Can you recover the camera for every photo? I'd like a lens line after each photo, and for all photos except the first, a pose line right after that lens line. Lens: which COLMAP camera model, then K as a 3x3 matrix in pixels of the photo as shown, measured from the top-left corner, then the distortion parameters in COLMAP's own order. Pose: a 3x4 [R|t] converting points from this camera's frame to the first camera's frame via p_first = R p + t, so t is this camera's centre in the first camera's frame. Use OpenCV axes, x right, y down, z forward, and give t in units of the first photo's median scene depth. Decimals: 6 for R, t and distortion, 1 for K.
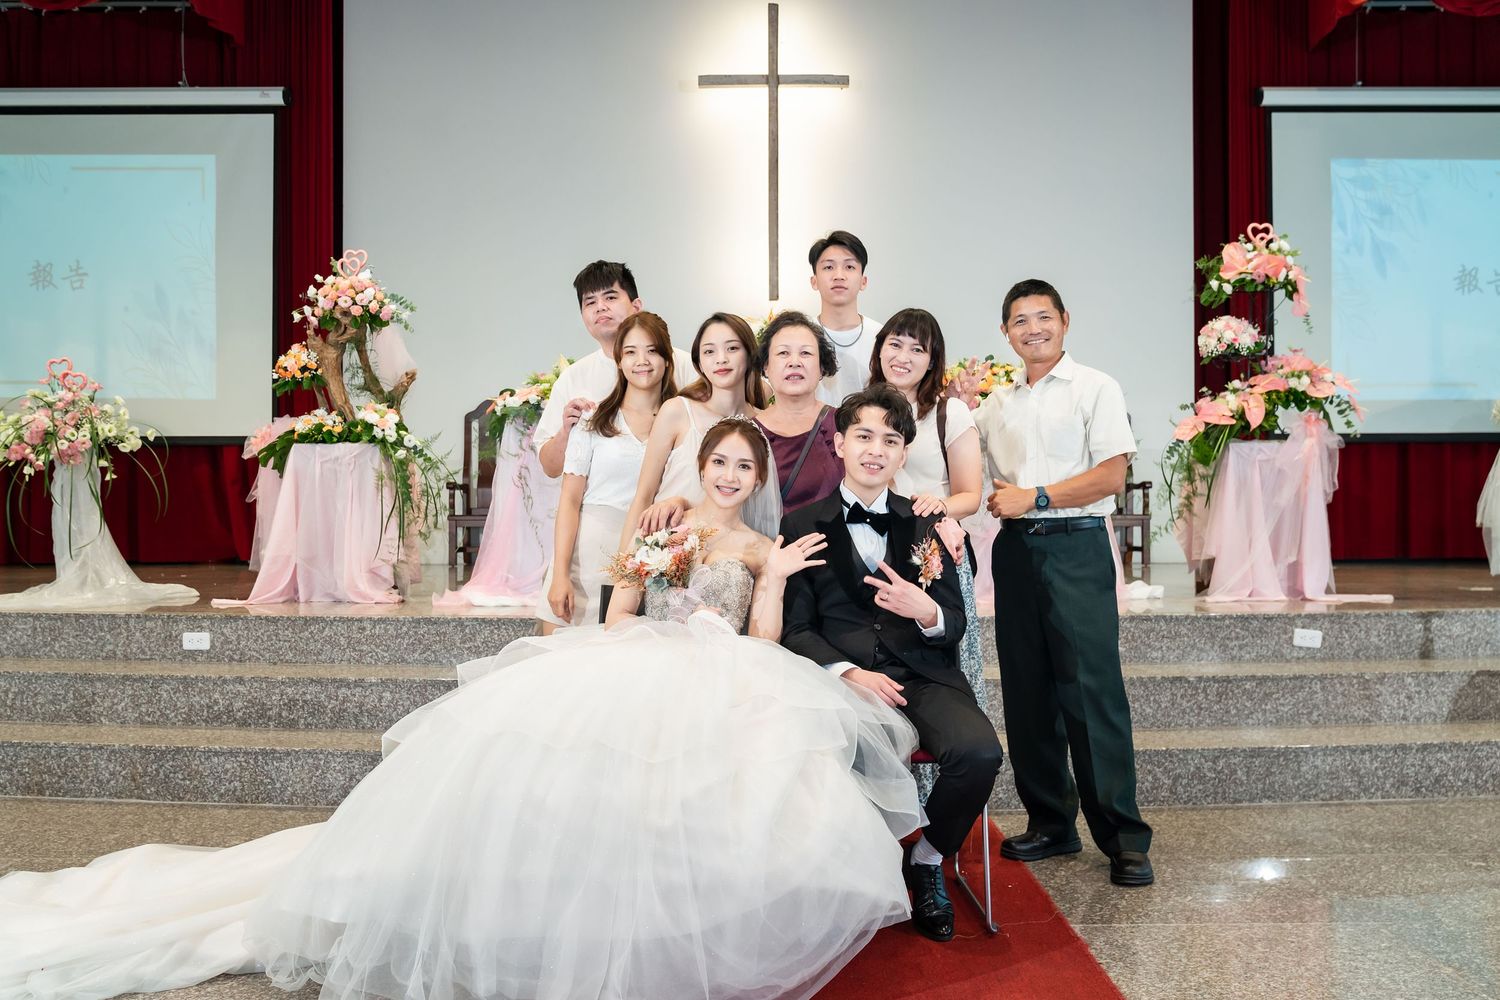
lens RADIAL K [[1268.4, 0, 743.6], [0, 1268.4, 506.2], [0, 0, 1]] dist [-0.033776, 0.006116]
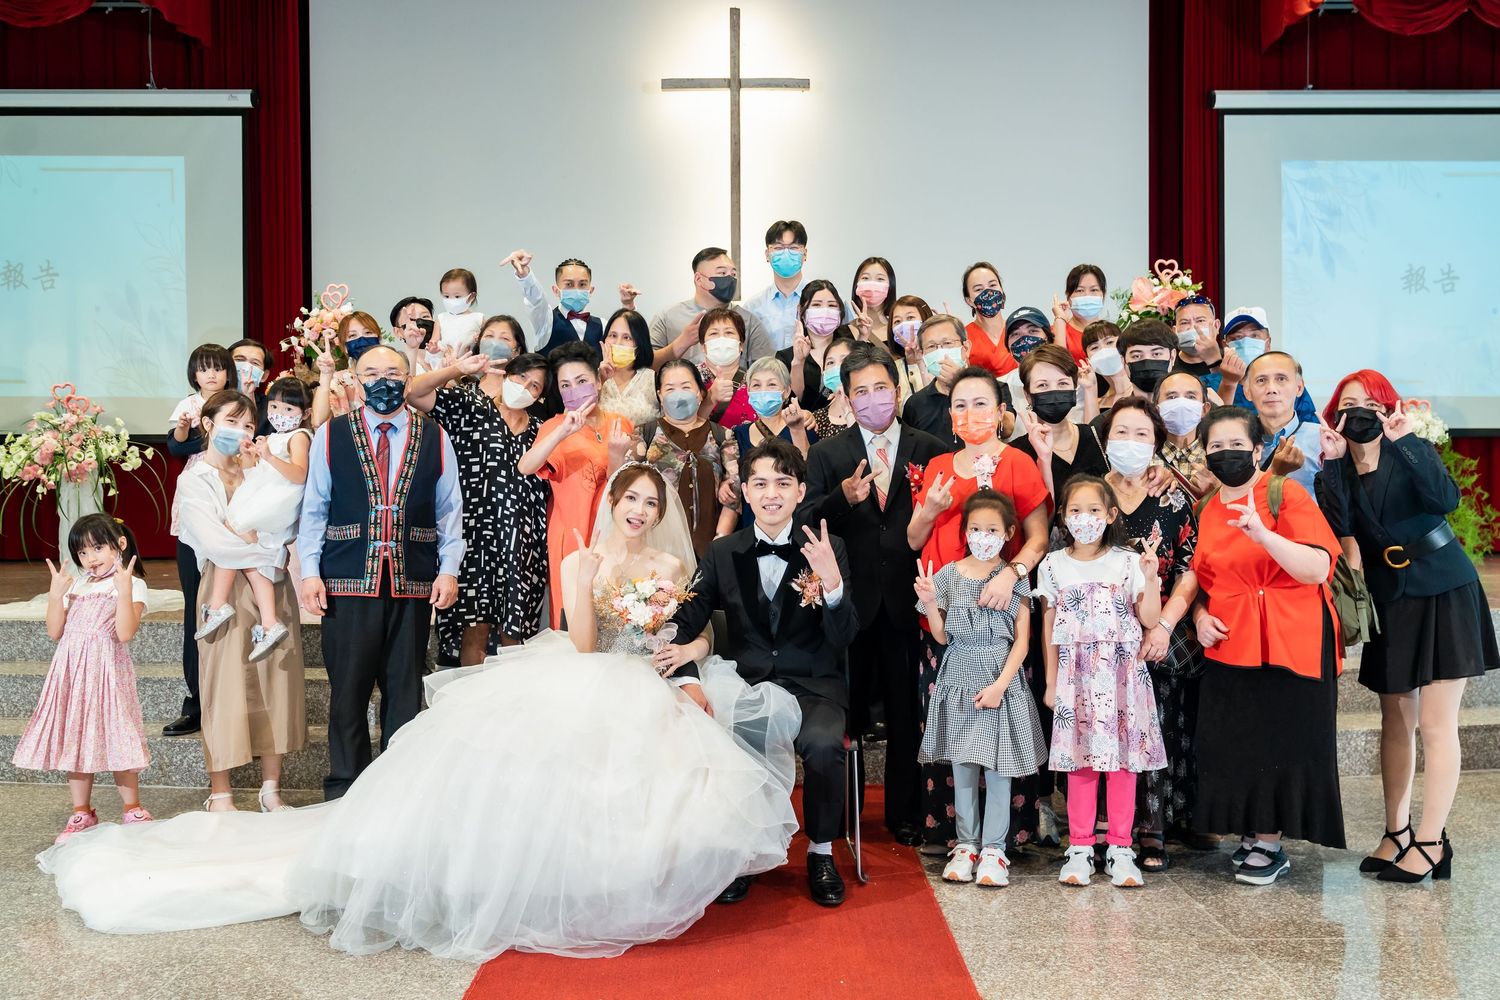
lens RADIAL K [[1577.2, 0, 781.7], [0, 1577.2, 462.3], [0, 0, 1]] dist [-0.001572, 0.008202]
pose [[0.999905, -0.000455, 0.013744, 0.054390], [0.000208, 0.999839, 0.017928, -0.067763], [-0.013750, -0.017924, 0.999745, -0.346624]]
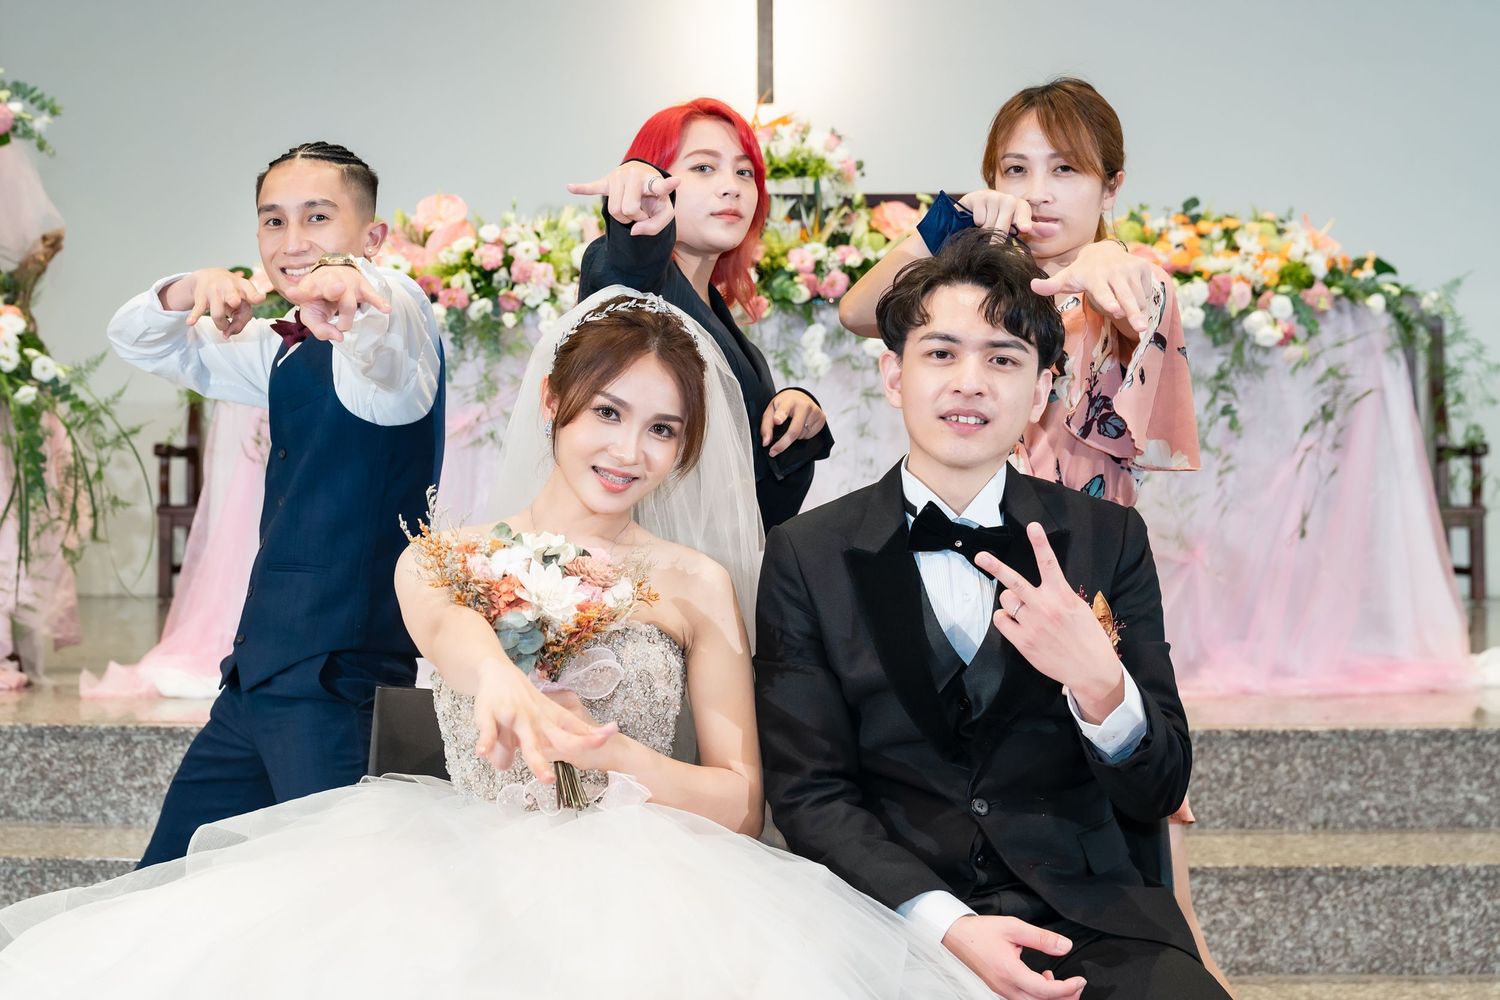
lens RADIAL K [[1885.9, 0, 661.2], [0, 1885.9, 428.0], [0, 0, 1]] dist [0.016550, 0.000000]
pose [[0.999315, 0.000658, -0.037015, 0.010958], [-0.001298, 0.999850, -0.017259, -0.013513], [0.036998, 0.017295, 0.999166, 0.226097]]
